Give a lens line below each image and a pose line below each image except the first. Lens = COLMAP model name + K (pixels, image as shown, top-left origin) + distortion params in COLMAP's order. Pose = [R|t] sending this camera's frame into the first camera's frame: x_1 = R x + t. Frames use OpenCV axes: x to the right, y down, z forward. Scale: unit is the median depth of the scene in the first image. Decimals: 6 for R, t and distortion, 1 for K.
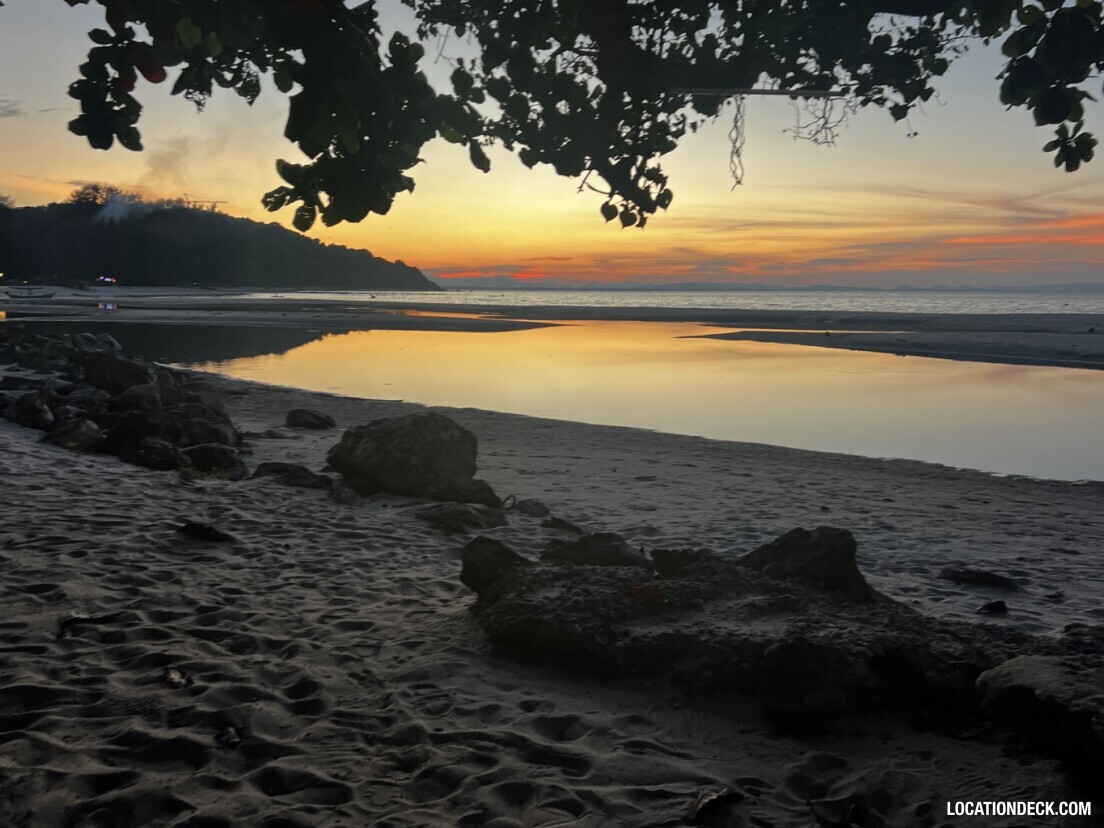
lens RADIAL K [[938.7, 0, 561.1], [0, 938.7, 414.4], [0, 0, 1]] dist [0.047632, -0.068449]
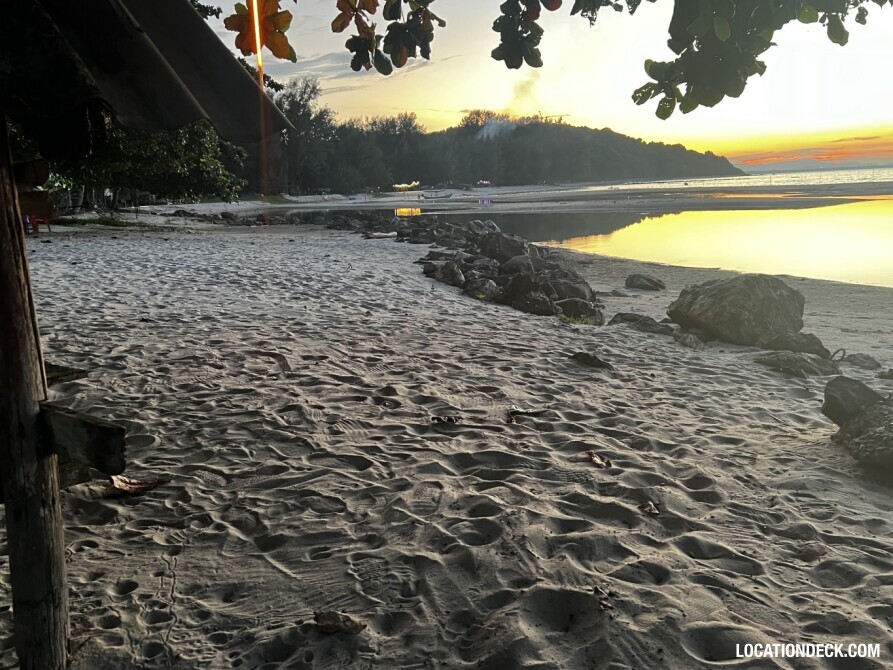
lens RADIAL K [[759.3, 0, 449.9], [0, 759.3, 348.7], [0, 0, 1]] dist [0.047632, -0.068449]
pose [[0.881917, 0.051161, -0.468621, -0.060151], [-0.011053, 0.996064, 0.087943, 0.020225], [0.471276, -0.072379, 0.879011, -0.006673]]
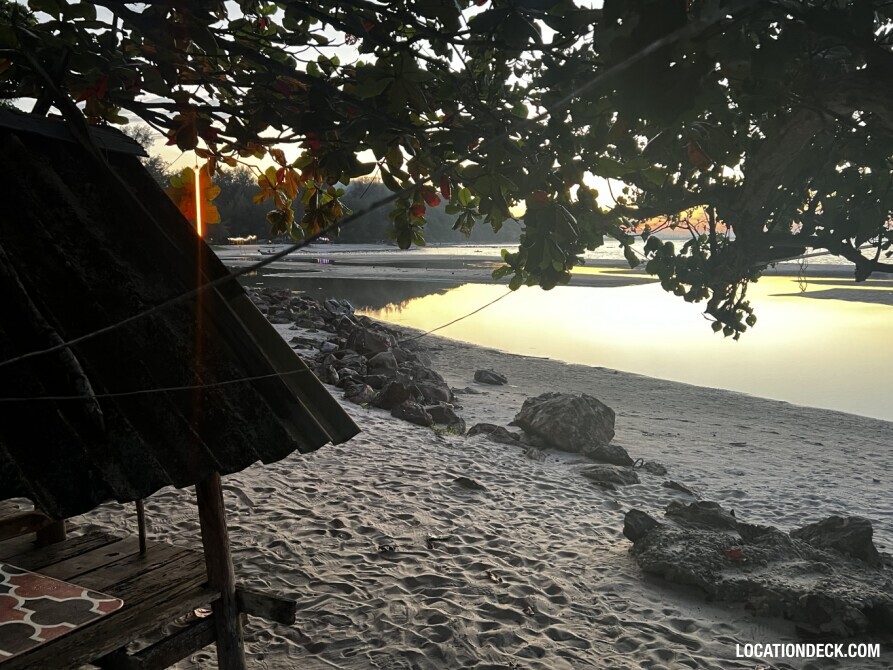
lens RADIAL K [[759.3, 0, 462.7], [0, 759.3, 342.9], [0, 0, 1]] dist [0.047632, -0.068449]
pose [[0.965594, 0.030486, -0.258261, -0.030328], [-0.030999, 0.999517, 0.002087, -0.143673], [0.258200, 0.005990, 0.966073, -0.388087]]
